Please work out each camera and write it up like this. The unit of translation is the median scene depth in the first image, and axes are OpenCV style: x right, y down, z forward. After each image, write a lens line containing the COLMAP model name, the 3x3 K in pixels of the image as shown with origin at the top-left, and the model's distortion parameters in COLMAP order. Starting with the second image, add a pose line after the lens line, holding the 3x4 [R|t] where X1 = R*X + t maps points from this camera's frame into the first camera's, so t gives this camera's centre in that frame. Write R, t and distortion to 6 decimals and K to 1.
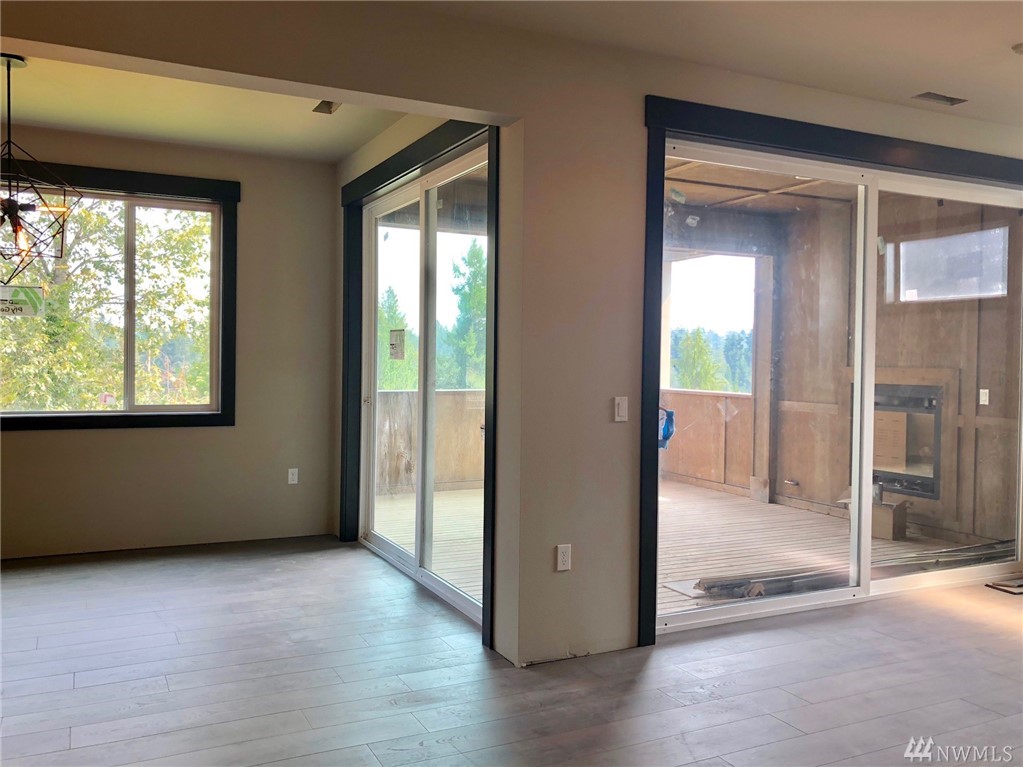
lens RADIAL K [[852.1, 0, 511.0], [0, 852.1, 382.6], [0, 0, 1]] dist [0.044101, -0.067999]
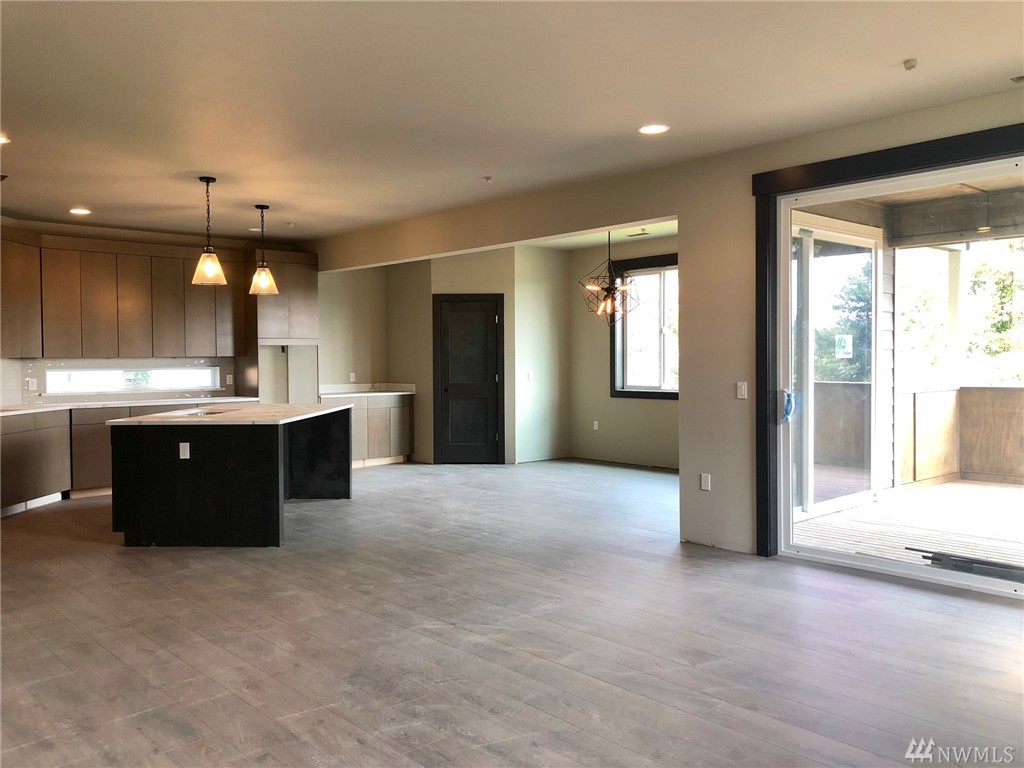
lens RADIAL K [[853.0, 0, 512.0], [0, 853.0, 382.6], [0, 0, 1]] dist [0.044101, -0.067999]
pose [[0.272163, 0.013824, -0.962152, 1.452478], [-0.005804, 0.999902, 0.012725, 0.001449], [0.962234, 0.002121, 0.272217, 0.212022]]
